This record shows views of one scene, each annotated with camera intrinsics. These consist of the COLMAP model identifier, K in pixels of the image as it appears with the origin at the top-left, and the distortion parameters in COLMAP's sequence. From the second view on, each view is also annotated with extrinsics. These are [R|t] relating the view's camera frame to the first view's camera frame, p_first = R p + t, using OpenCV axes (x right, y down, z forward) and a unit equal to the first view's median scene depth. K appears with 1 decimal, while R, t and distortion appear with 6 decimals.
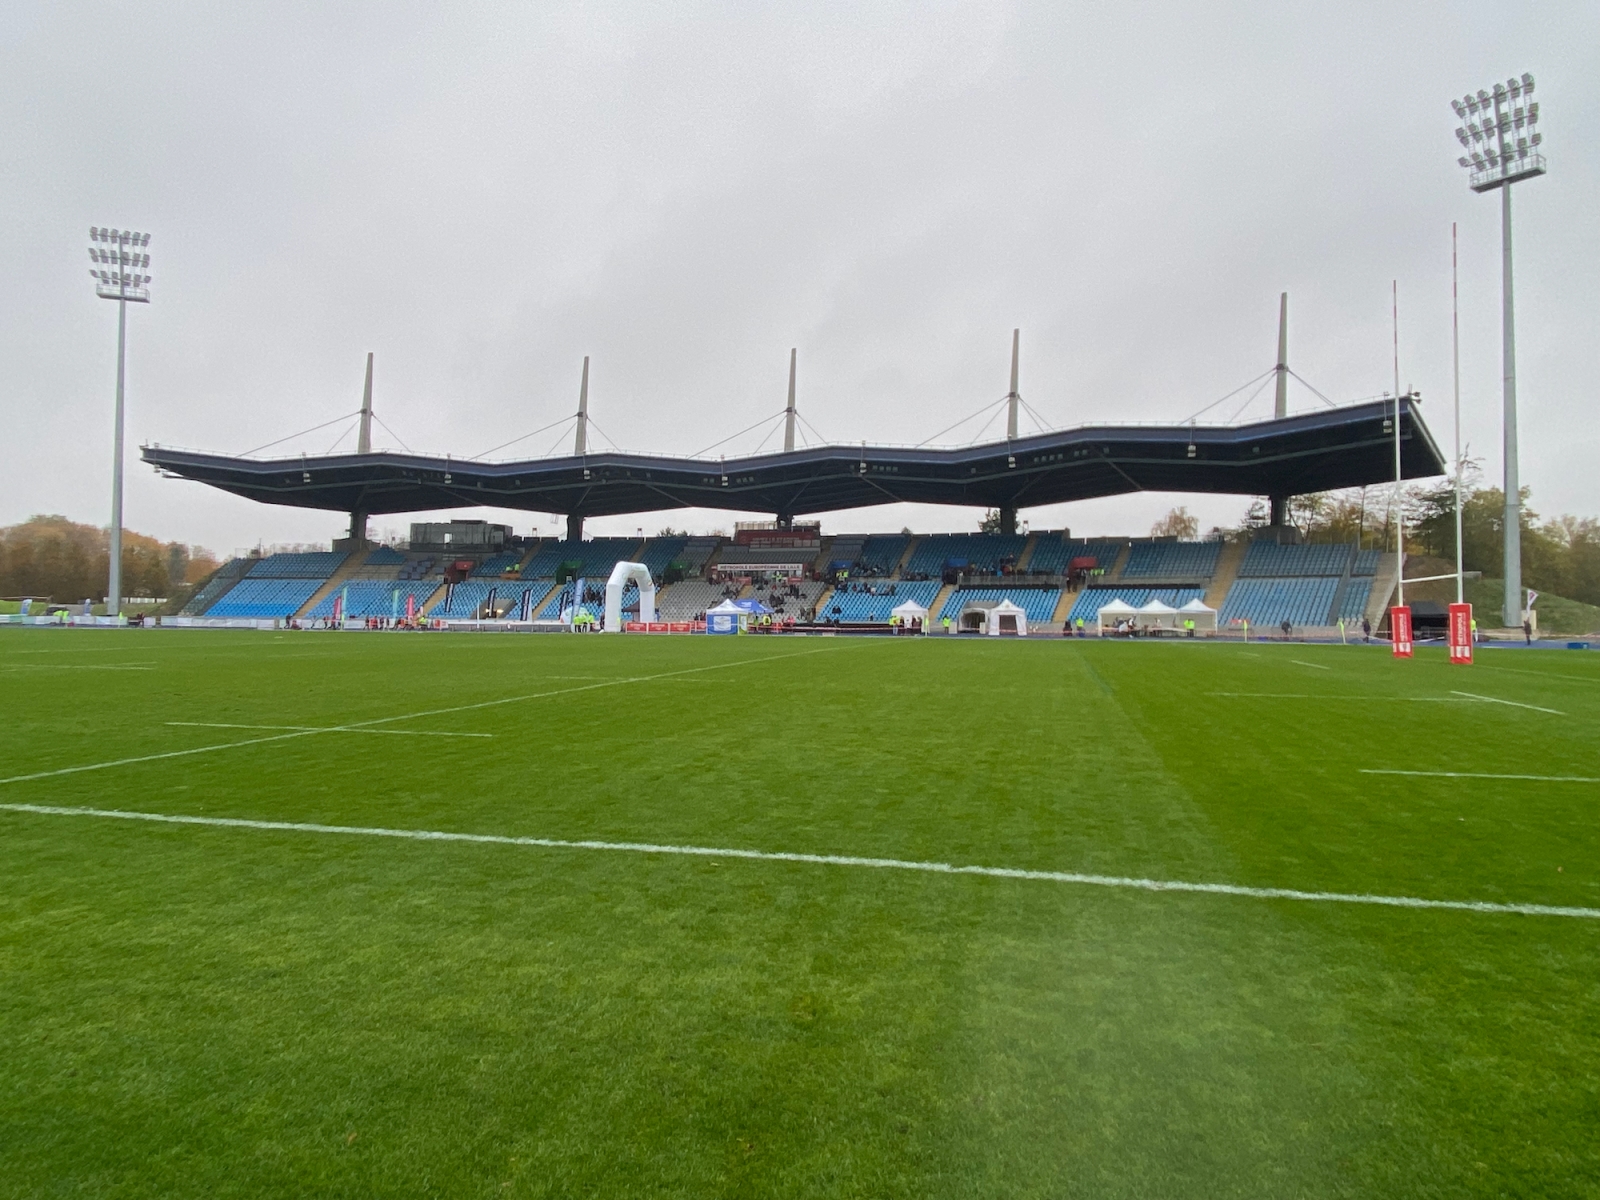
lens RADIAL K [[977.0, 0, 804.6], [0, 977.0, 624.8], [0, 0, 1]] dist [-0.020299, -0.007681]
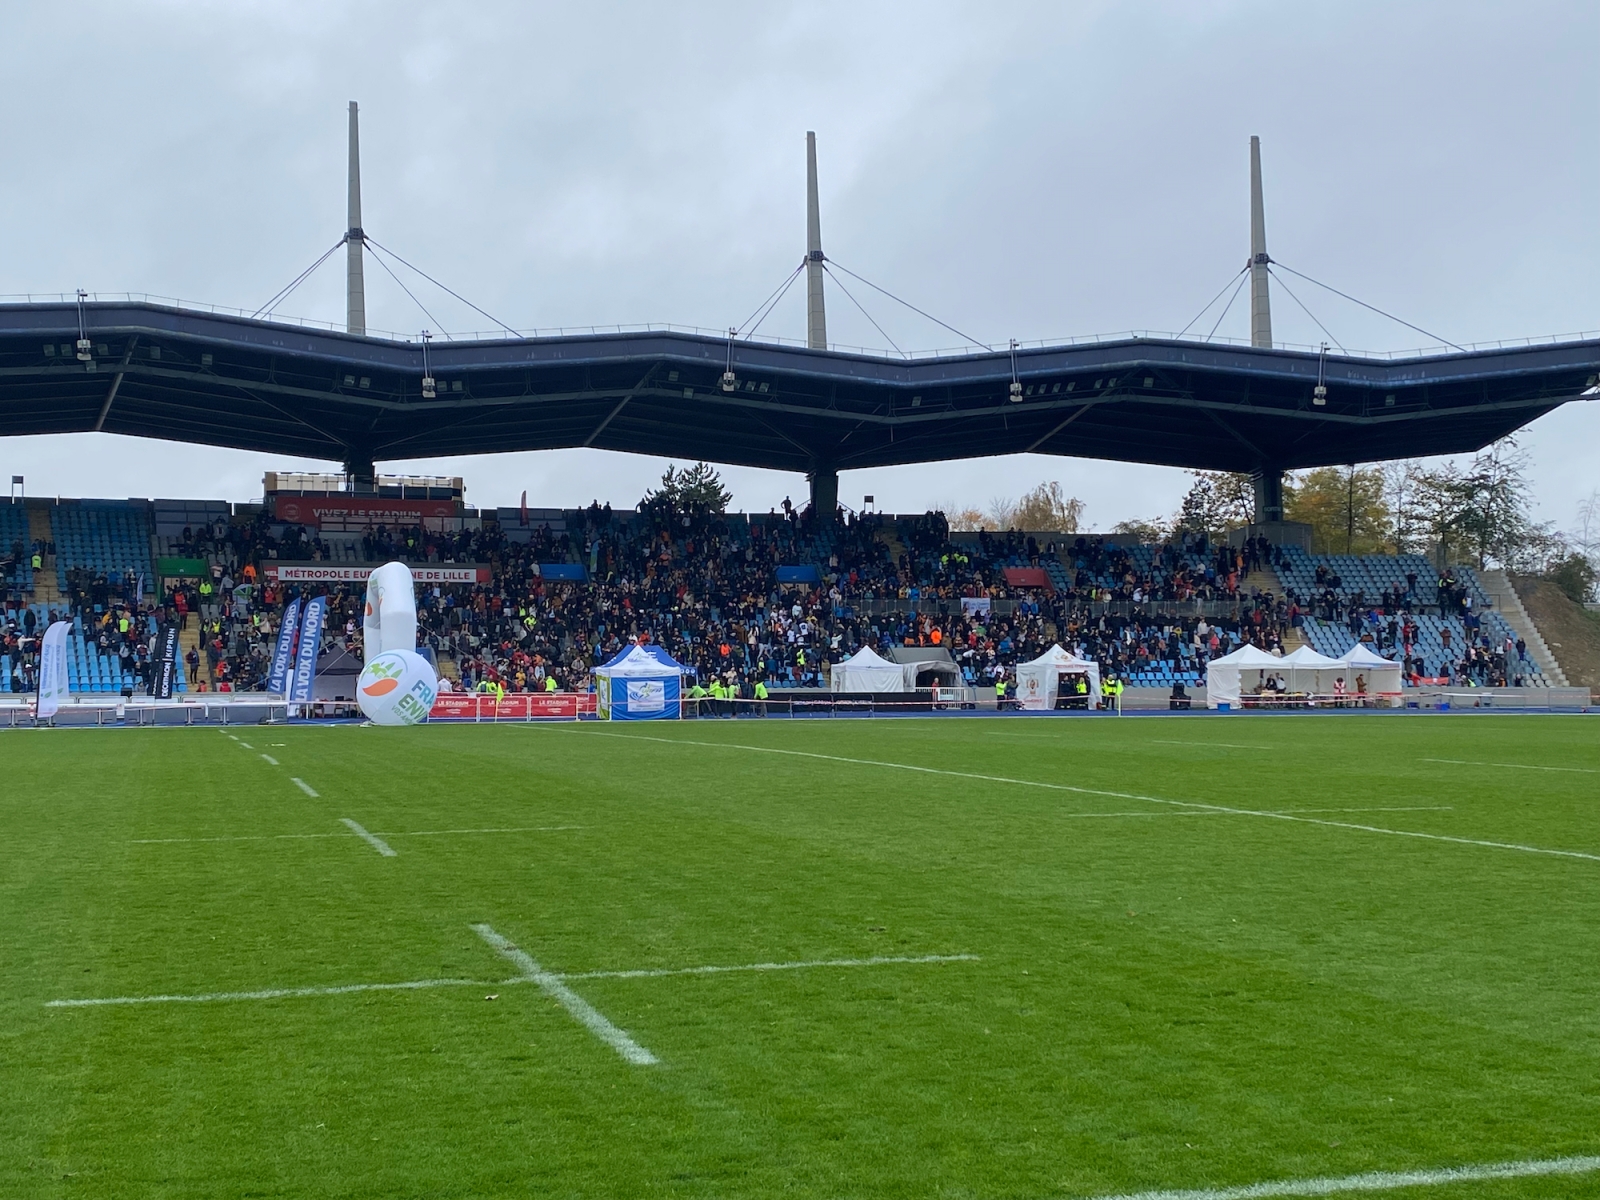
lens RADIAL K [[1924.0, 0, 815.1], [0, 1924.0, 614.5], [0, 0, 1]] dist [-0.000374, 0.000000]
pose [[0.862869, 0.005846, 0.505394, -0.372430], [0.012448, 0.999384, -0.032812, -0.007584], [-0.505275, 0.034604, 0.862264, 0.117074]]
